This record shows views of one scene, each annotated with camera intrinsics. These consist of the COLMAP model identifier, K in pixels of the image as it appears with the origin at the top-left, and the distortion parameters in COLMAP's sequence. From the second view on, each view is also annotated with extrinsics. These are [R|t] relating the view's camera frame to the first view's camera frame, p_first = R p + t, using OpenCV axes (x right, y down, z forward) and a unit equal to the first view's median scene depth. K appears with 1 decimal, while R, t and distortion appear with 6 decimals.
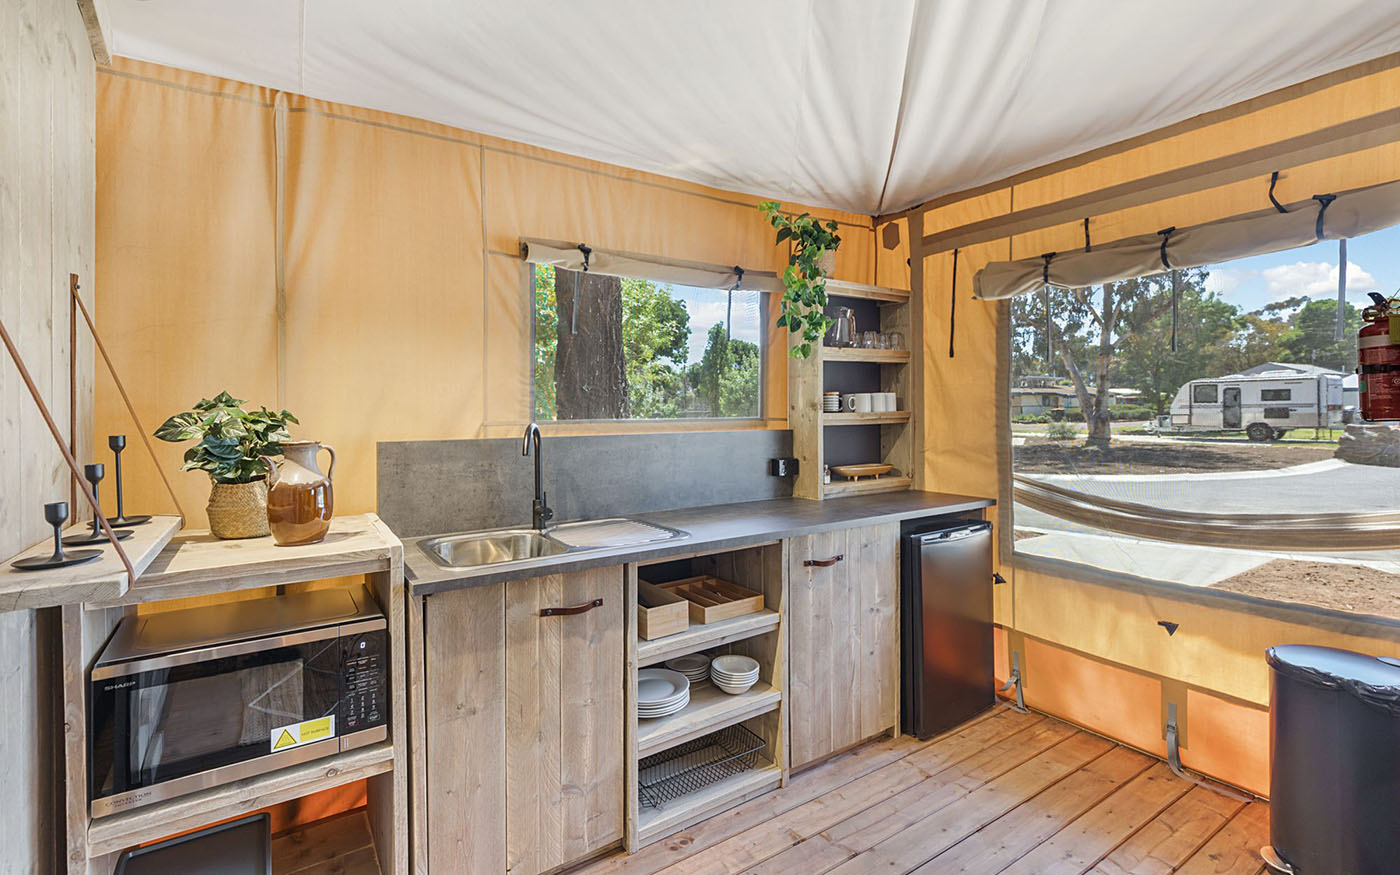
lens RADIAL K [[634.7, 0, 704.3], [0, 634.7, 434.1], [0, 0, 1]] dist [-0.009387, -0.002681]
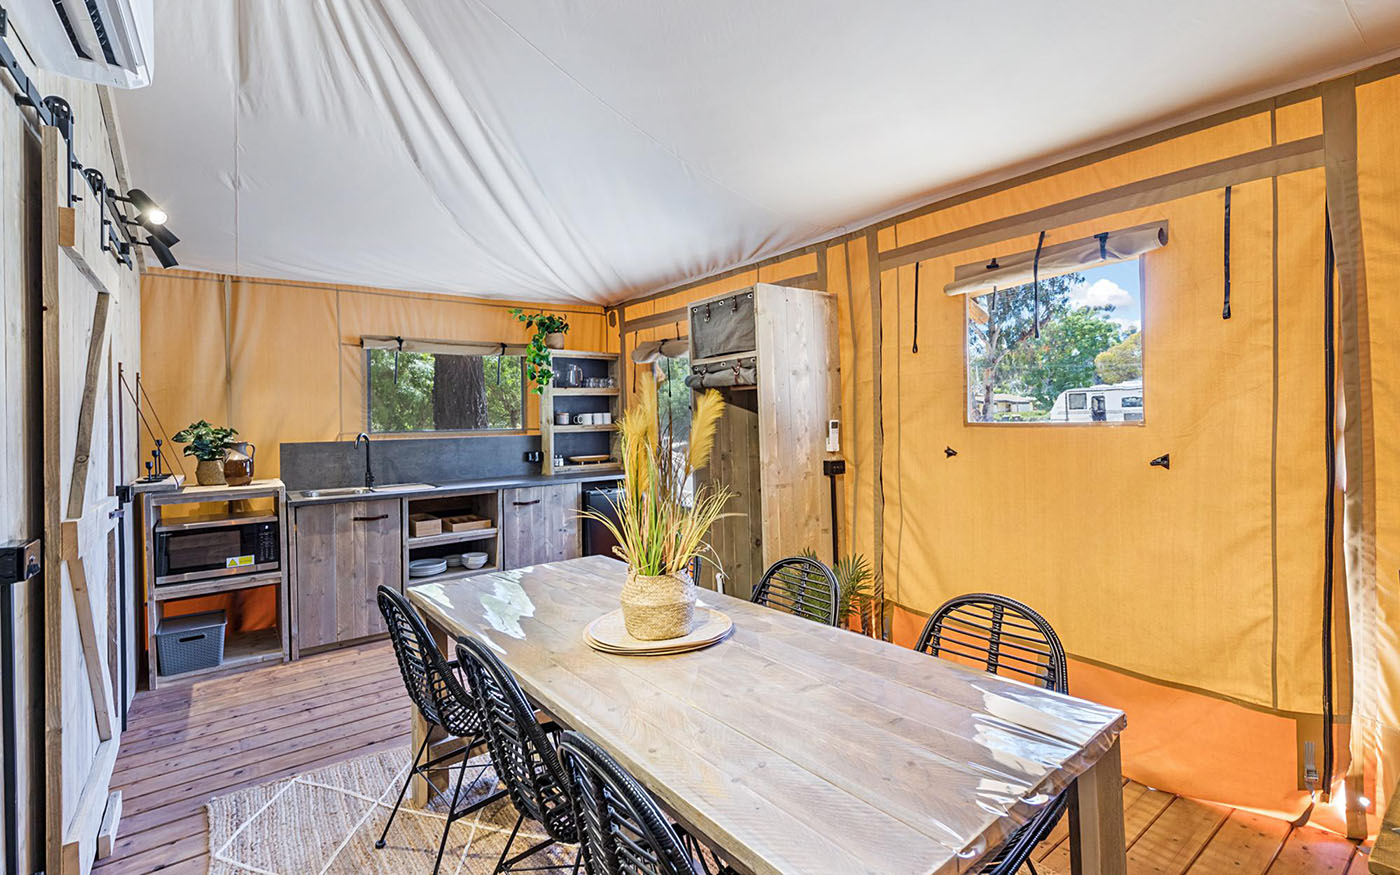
lens RADIAL K [[634.7, 0, 731.5], [0, 634.7, 440.2], [0, 0, 1]] dist [-0.009387, -0.002681]
pose [[0.996431, -0.010658, 0.083733, 0.690915], [0.010811, 0.999941, -0.001378, 0.019609], [-0.083714, 0.002278, 0.996487, -1.037536]]
